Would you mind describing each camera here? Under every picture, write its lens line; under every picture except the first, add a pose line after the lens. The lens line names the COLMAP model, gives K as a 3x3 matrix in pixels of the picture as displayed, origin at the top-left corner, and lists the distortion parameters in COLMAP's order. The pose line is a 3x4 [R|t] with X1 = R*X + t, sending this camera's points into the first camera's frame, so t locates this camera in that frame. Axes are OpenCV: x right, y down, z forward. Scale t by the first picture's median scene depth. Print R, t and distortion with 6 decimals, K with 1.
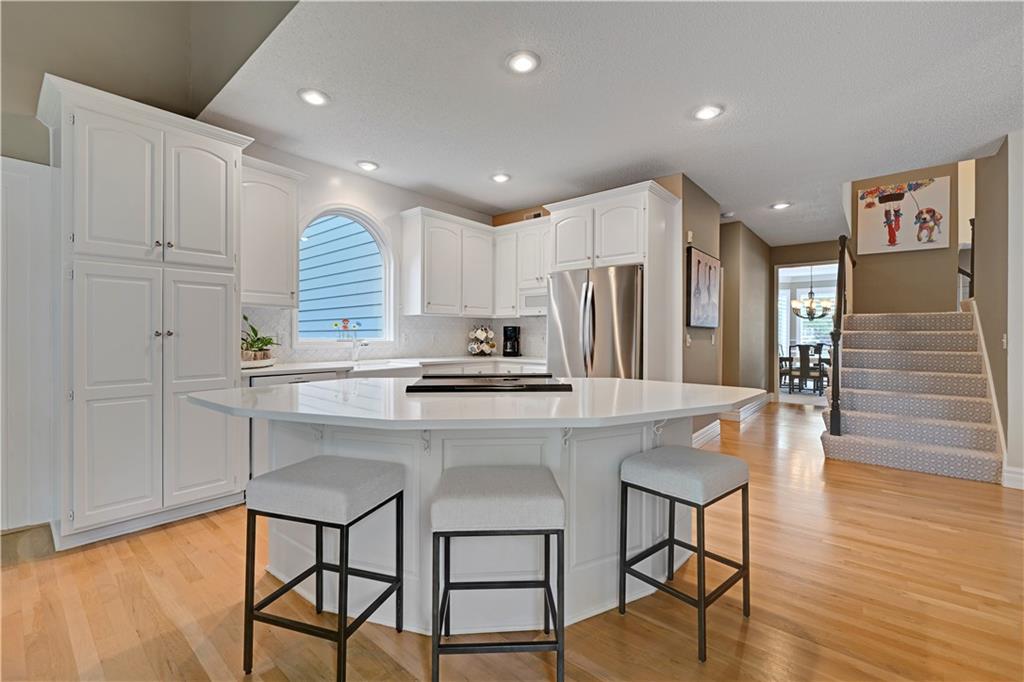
lens RADIAL K [[430.5, 0, 502.6], [0, 430.5, 337.0], [0, 0, 1]] dist [-0.000975, -0.000070]
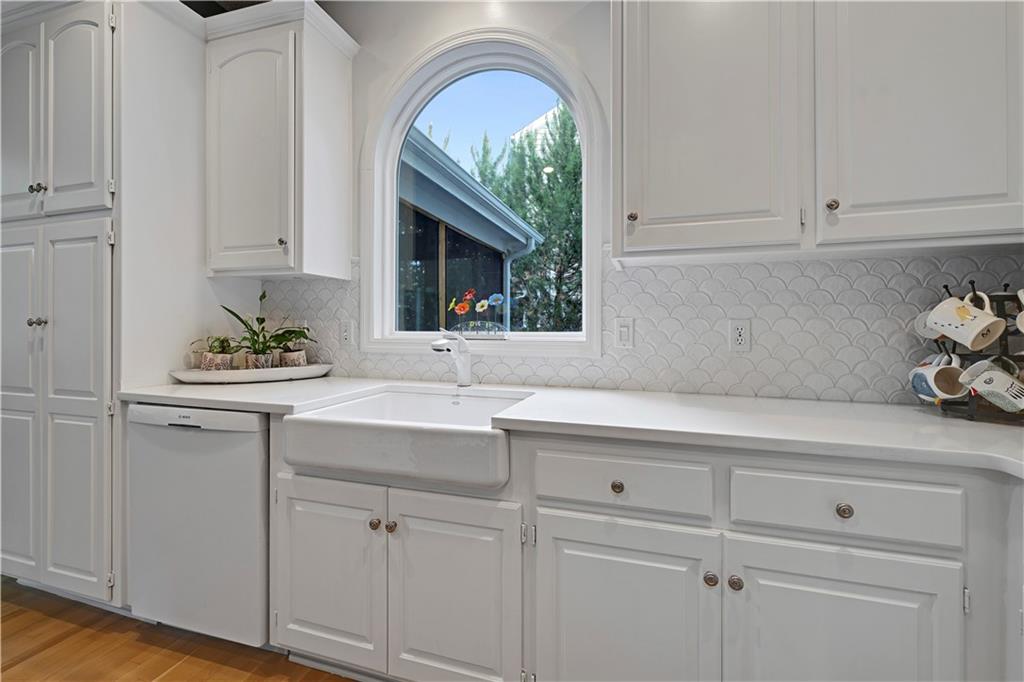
lens RADIAL K [[440.1, 0, 509.9], [0, 440.1, 323.2], [0, 0, 1]] dist [0.000106, 0.000009]
pose [[0.391369, -0.006439, -0.920211, 0.071204], [-0.003057, 0.999961, -0.008297, -0.002672], [0.920229, 0.006060, 0.391334, 0.749883]]
